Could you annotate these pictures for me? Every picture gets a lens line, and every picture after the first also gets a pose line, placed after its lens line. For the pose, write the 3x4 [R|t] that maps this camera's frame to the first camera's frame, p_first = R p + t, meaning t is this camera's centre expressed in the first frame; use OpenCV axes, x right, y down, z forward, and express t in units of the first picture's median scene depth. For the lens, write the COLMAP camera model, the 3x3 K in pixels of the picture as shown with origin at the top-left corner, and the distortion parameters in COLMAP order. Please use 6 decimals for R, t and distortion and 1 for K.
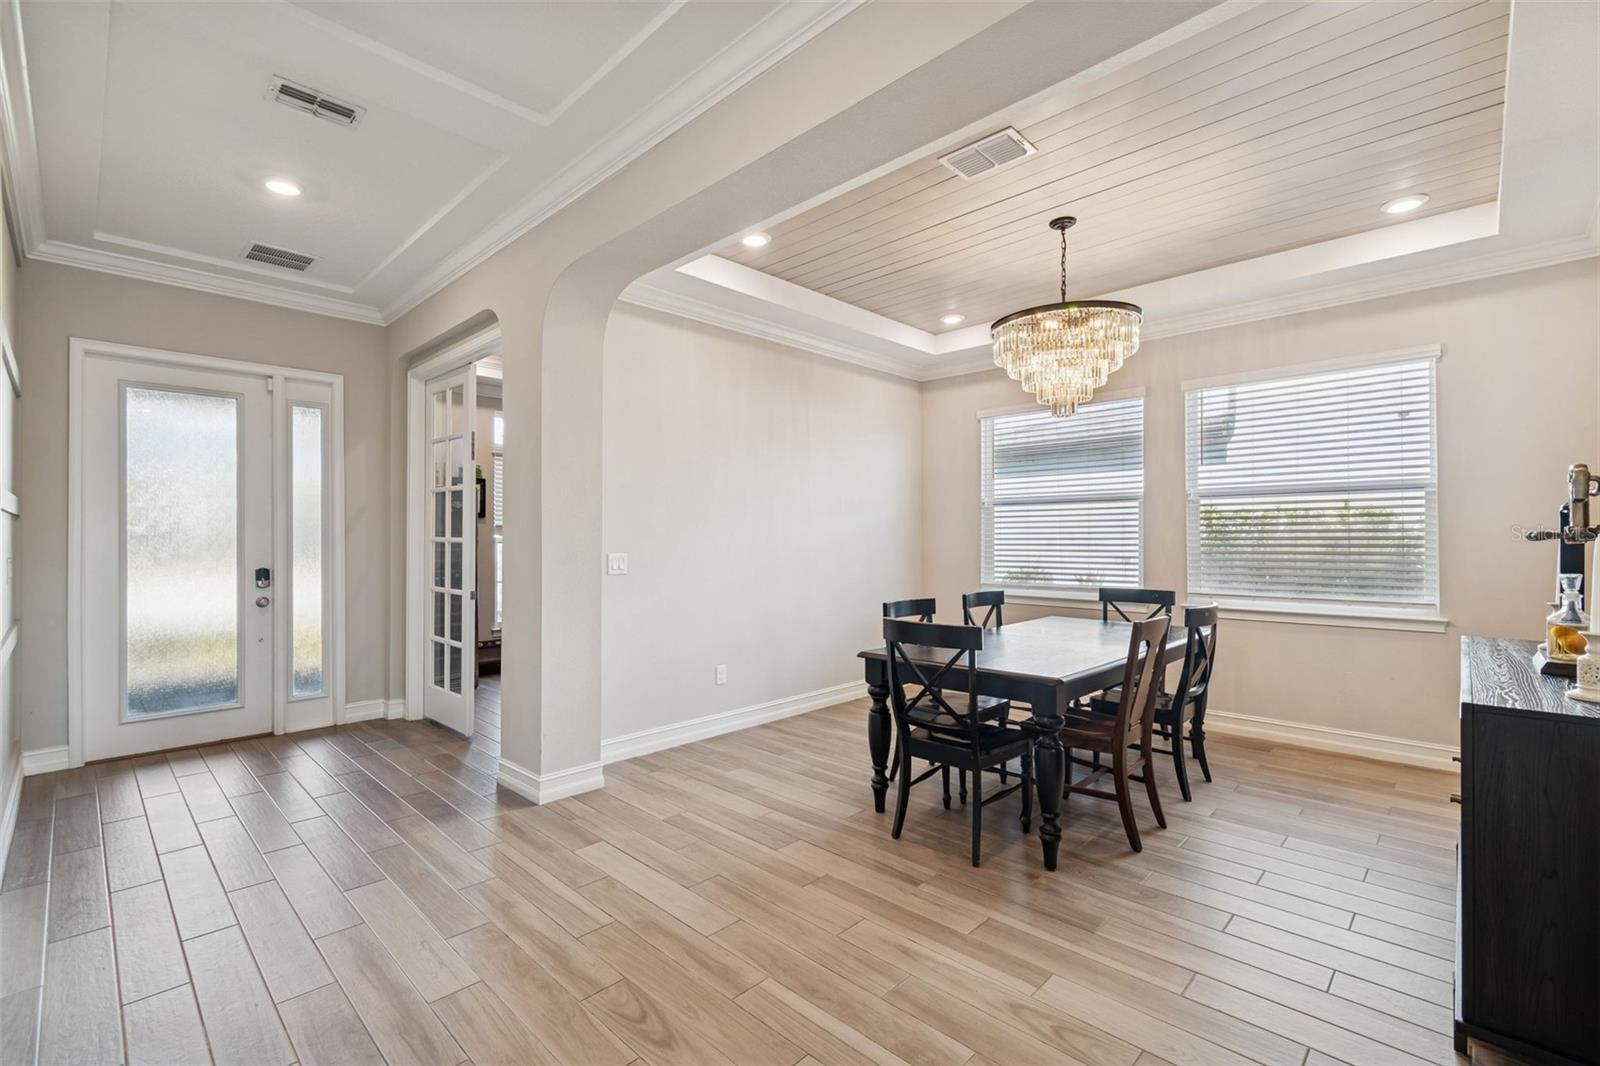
lens RADIAL K [[709.6, 0, 787.3], [0, 709.6, 530.1], [0, 0, 1]] dist [0.010810, -0.004806]
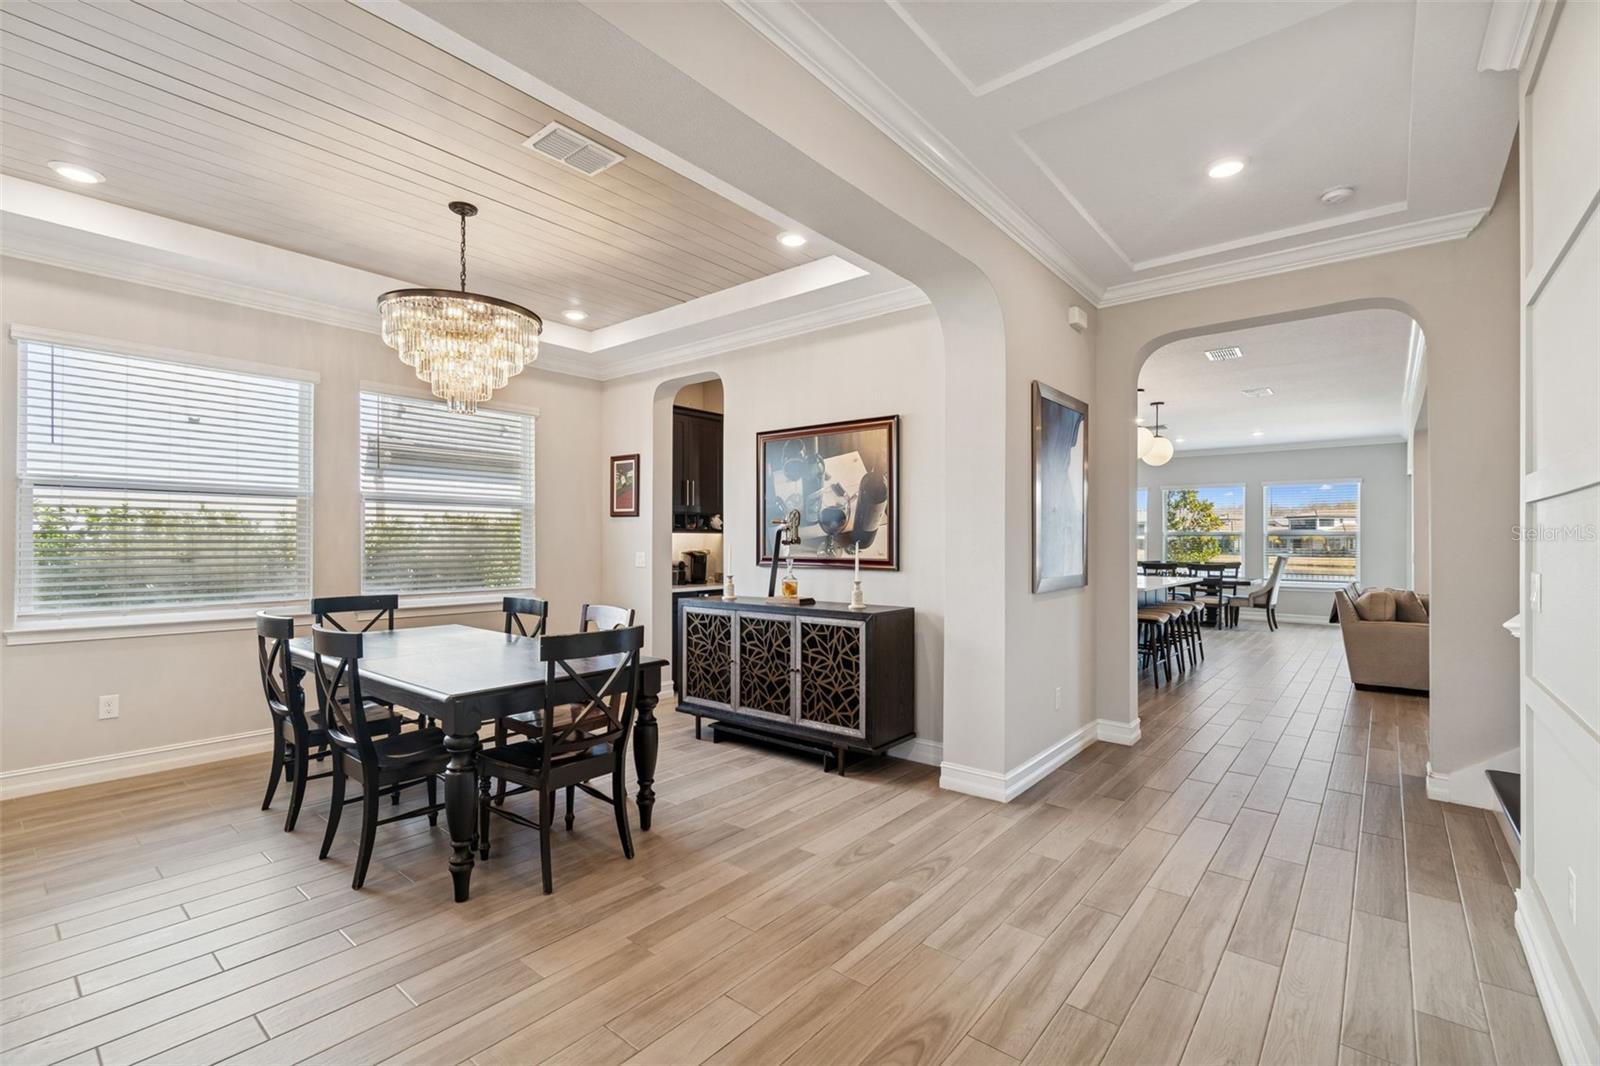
lens RADIAL K [[709.6, 0, 786.7], [0, 709.6, 533.7], [0, 0, 1]] dist [0.010810, -0.004806]
pose [[-0.079620, 0.014472, 0.996720, -0.564006], [-0.015174, 0.999761, -0.015728, 0.009279], [-0.996710, -0.016377, -0.079381, 0.616030]]
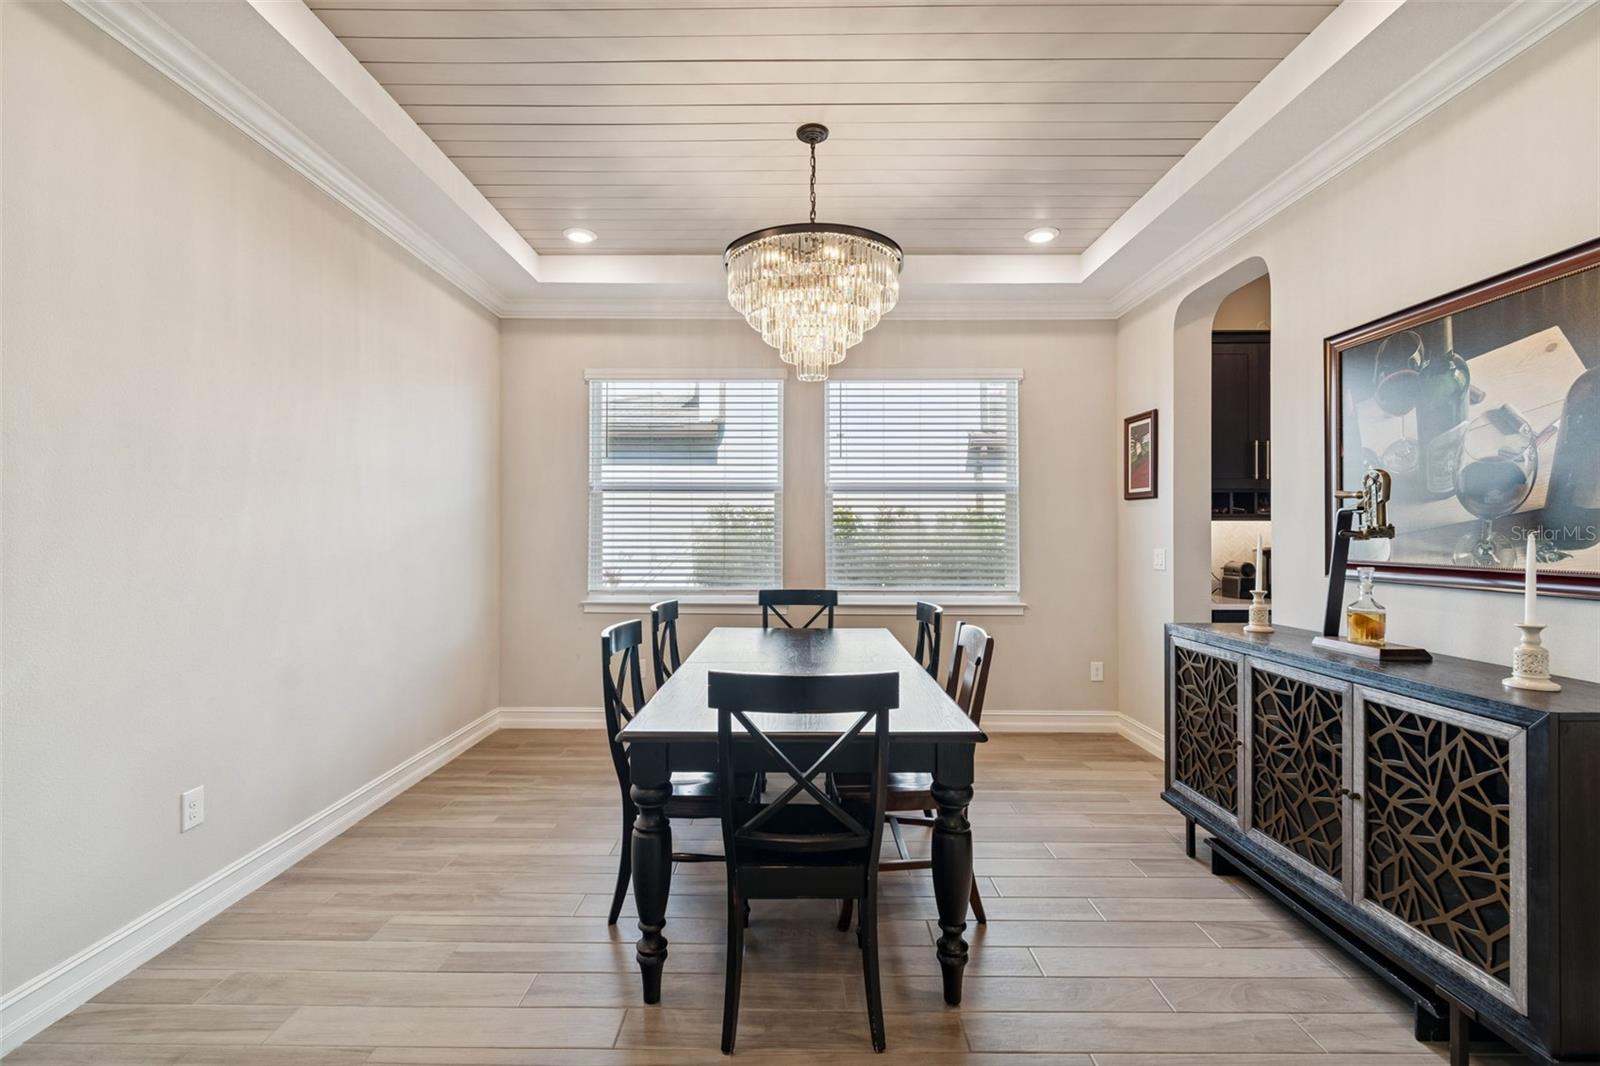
lens RADIAL K [[709.6, 0, 794.6], [0, 709.6, 527.6], [0, 0, 1]] dist [0.010810, -0.004806]
pose [[0.714382, 0.010631, 0.699675, -0.169503], [-0.013488, 0.999908, -0.001421, 0.006733], [-0.699626, -0.008422, 0.714459, 0.429793]]
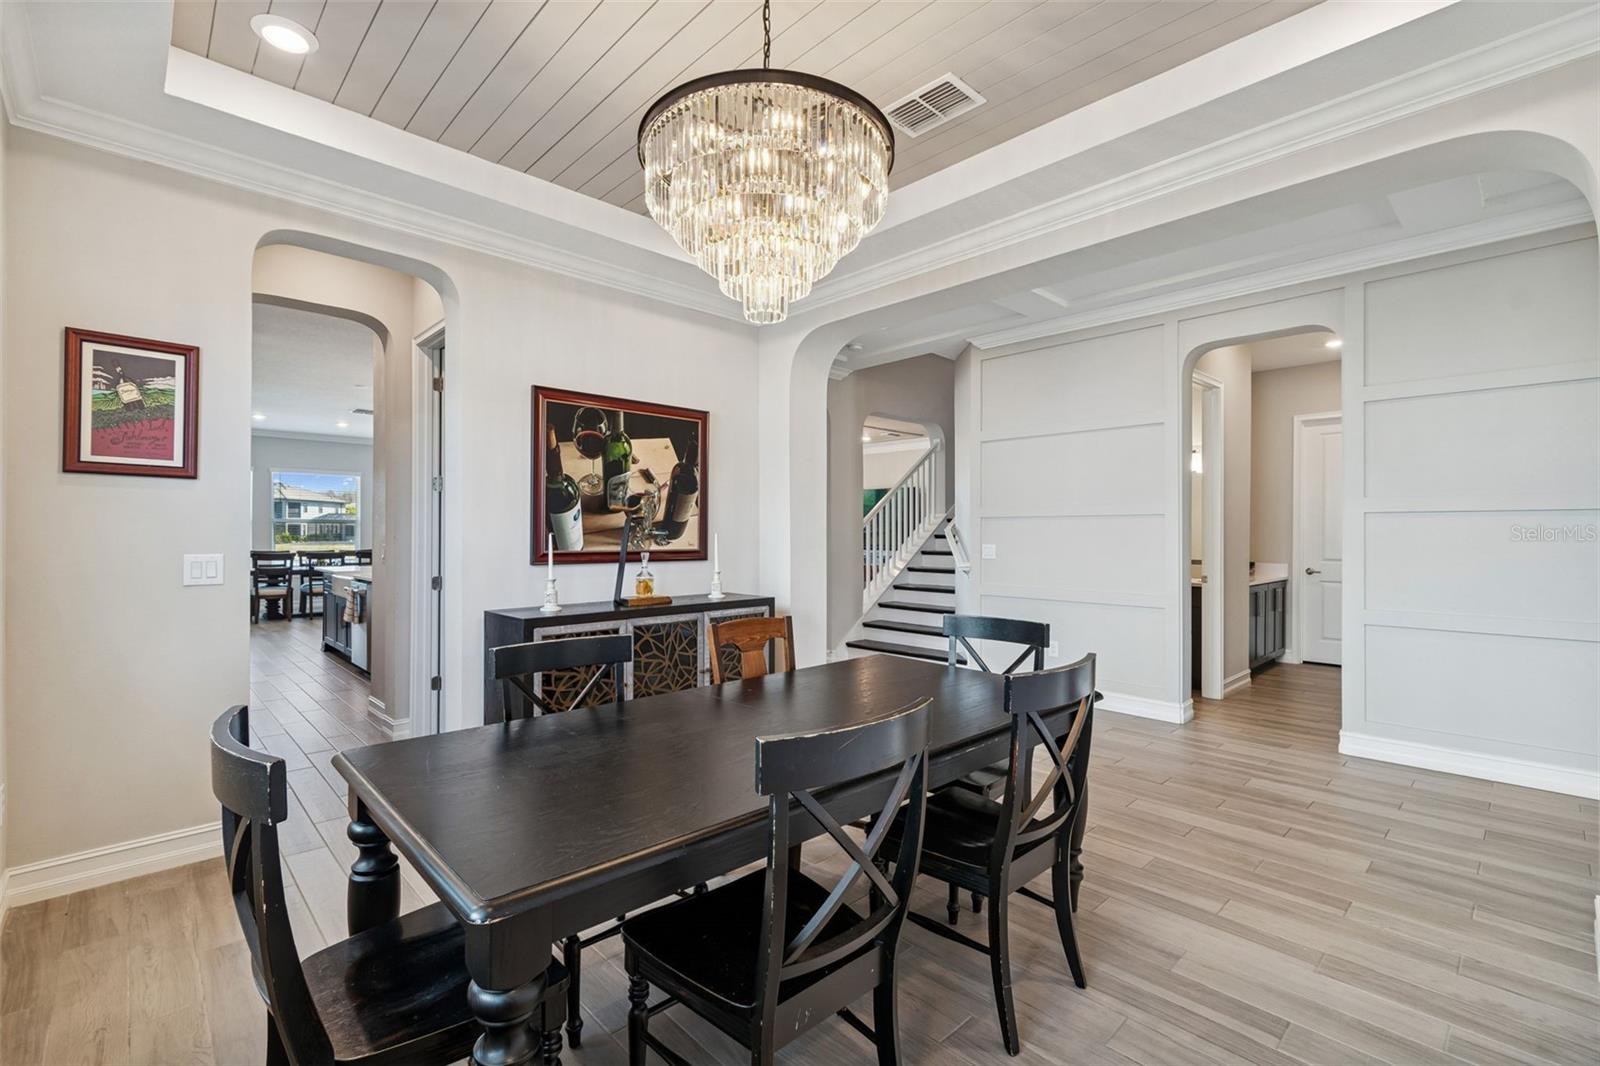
lens RADIAL K [[709.6, 0, 793.9], [0, 709.6, 524.4], [0, 0, 1]] dist [0.010810, -0.004806]
pose [[-0.999501, 0.000014, 0.031584, 0.335070], [-0.000706, 0.999740, -0.022795, 0.015061], [-0.031576, -0.022806, -0.999241, 1.502688]]
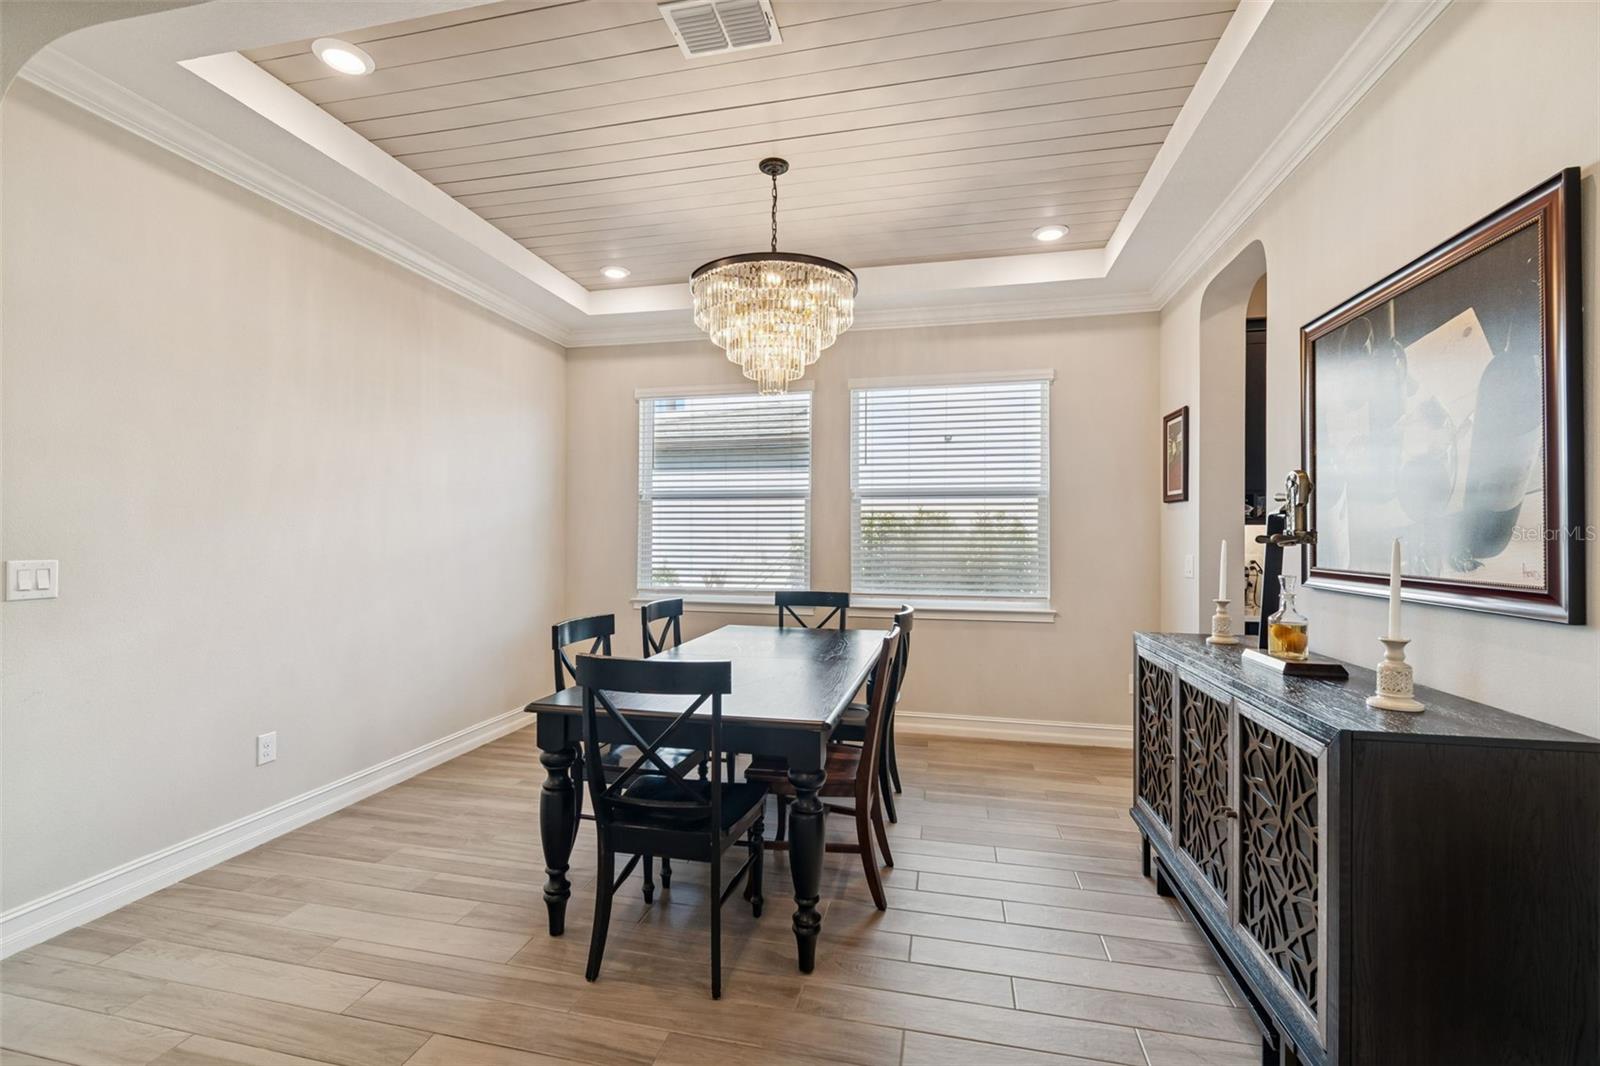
lens RADIAL K [[709.6, 0, 785.5], [0, 709.6, 530.0], [0, 0, 1]] dist [0.010810, -0.004806]
pose [[0.853572, 0.012121, 0.520834, -0.037514], [-0.013473, 0.999909, -0.001190, 0.003266], [-0.520801, -0.006001, 0.853657, 0.255118]]
